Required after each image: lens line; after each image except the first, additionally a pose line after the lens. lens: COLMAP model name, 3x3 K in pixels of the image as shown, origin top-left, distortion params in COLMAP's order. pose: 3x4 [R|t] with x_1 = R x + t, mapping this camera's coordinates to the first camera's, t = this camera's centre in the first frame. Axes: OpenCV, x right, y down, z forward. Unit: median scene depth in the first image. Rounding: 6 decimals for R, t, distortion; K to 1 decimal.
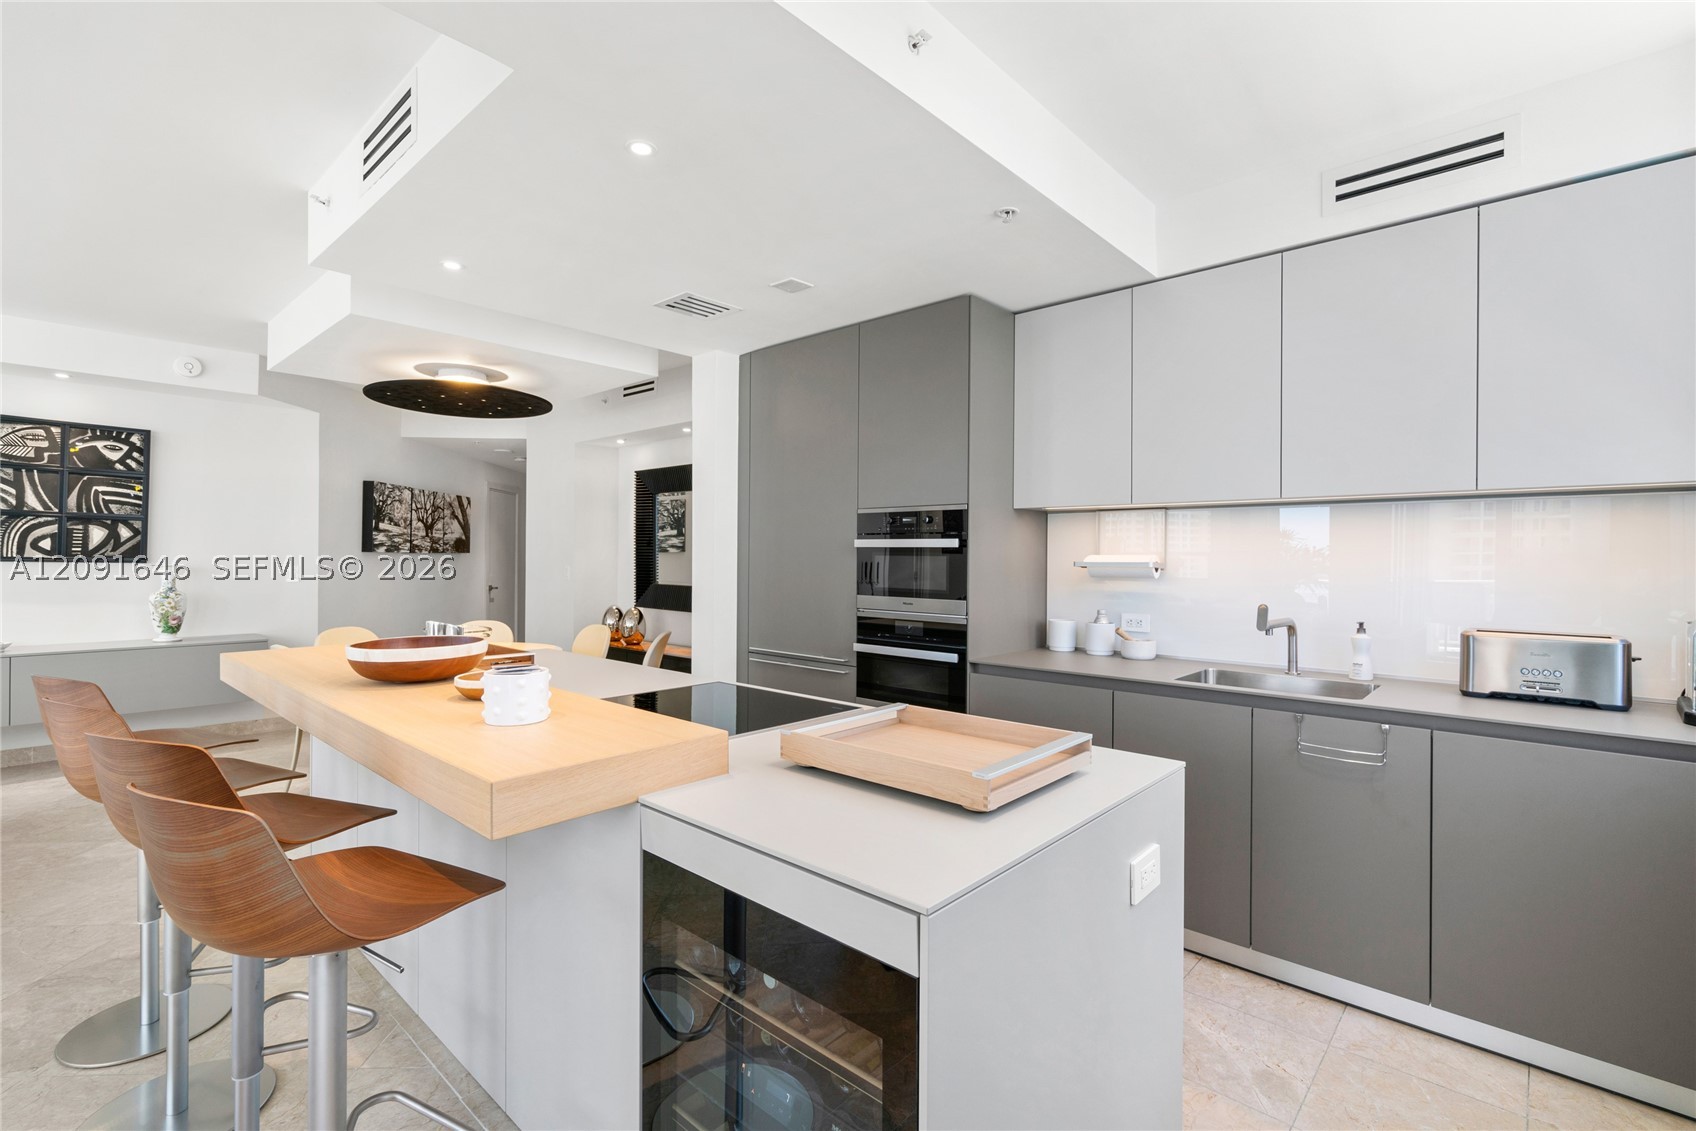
lens RADIAL K [[773.4, 0, 844.0], [0, 773.4, 557.2], [0, 0, 1]] dist [-0.010741, 0.005733]
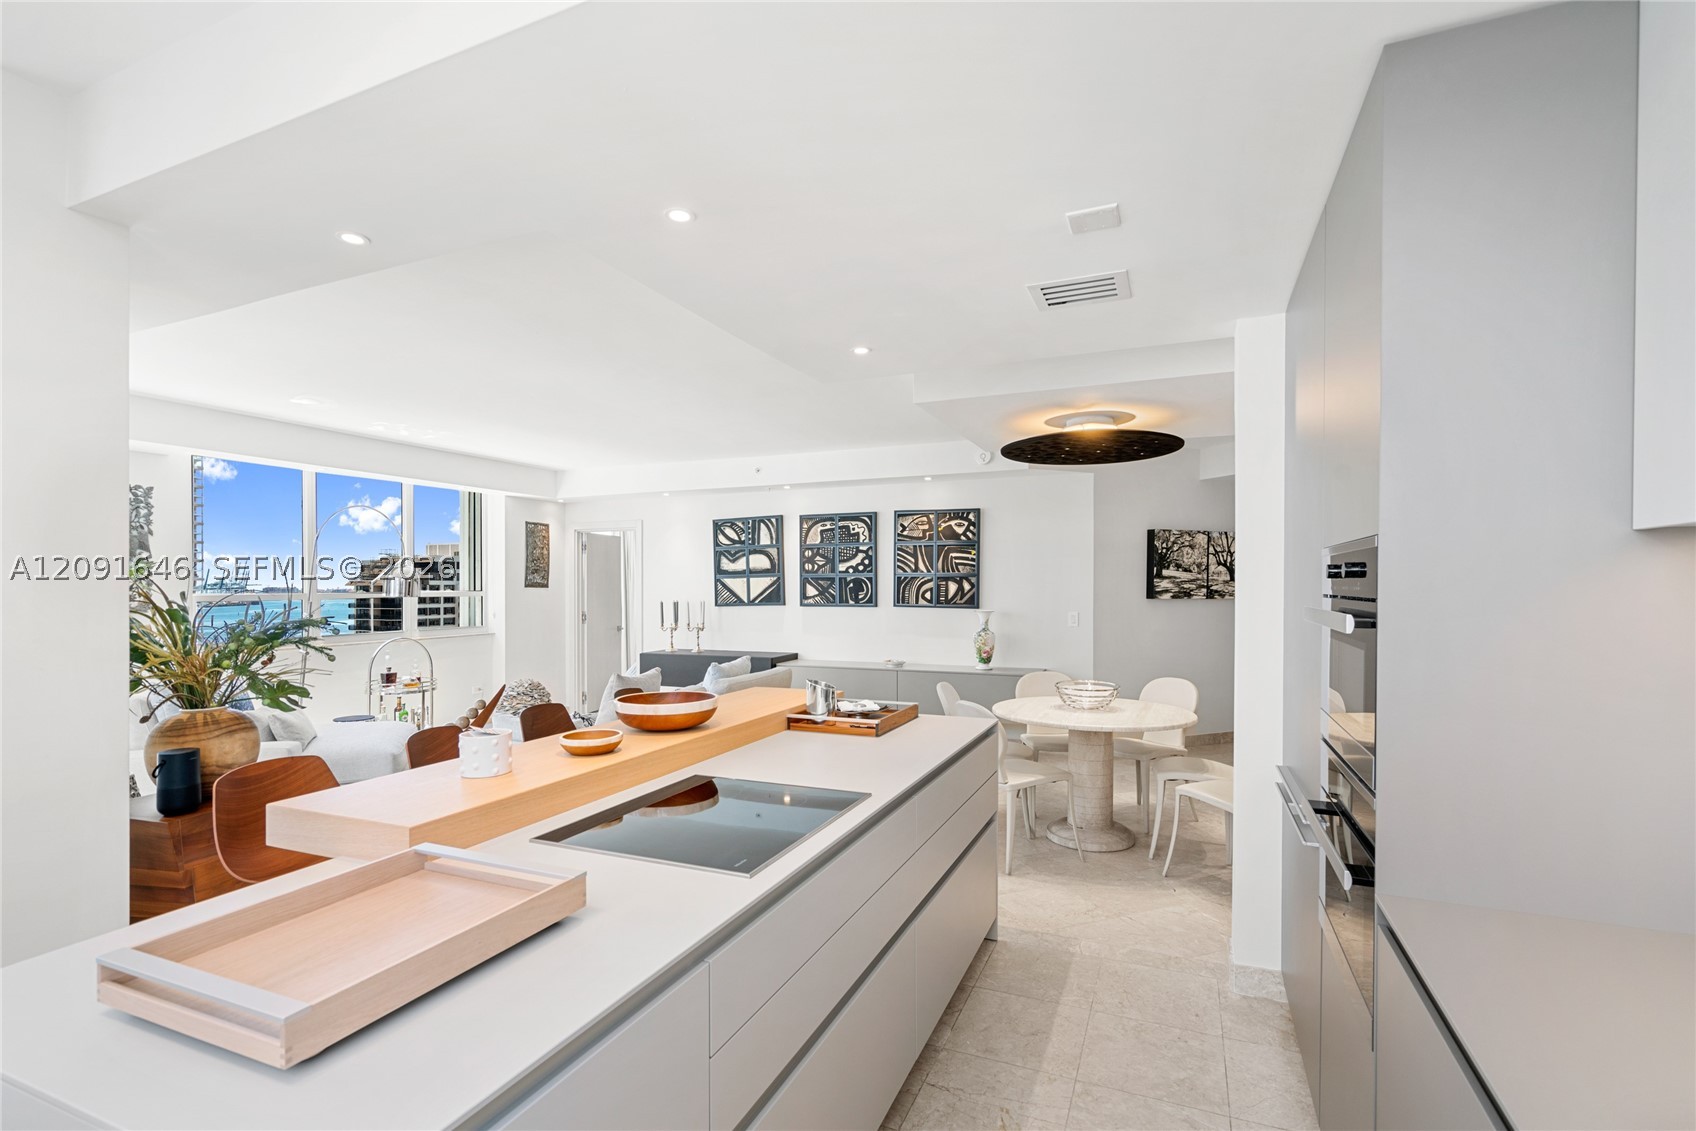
lens RADIAL K [[773.4, 0, 835.1], [0, 773.4, 593.9], [0, 0, 1]] dist [-0.010741, 0.005733]
pose [[0.315542, 0.001930, -0.948910, 0.306029], [0.005586, 0.999977, 0.003891, -0.026675], [0.948895, -0.006529, 0.315523, 0.375546]]
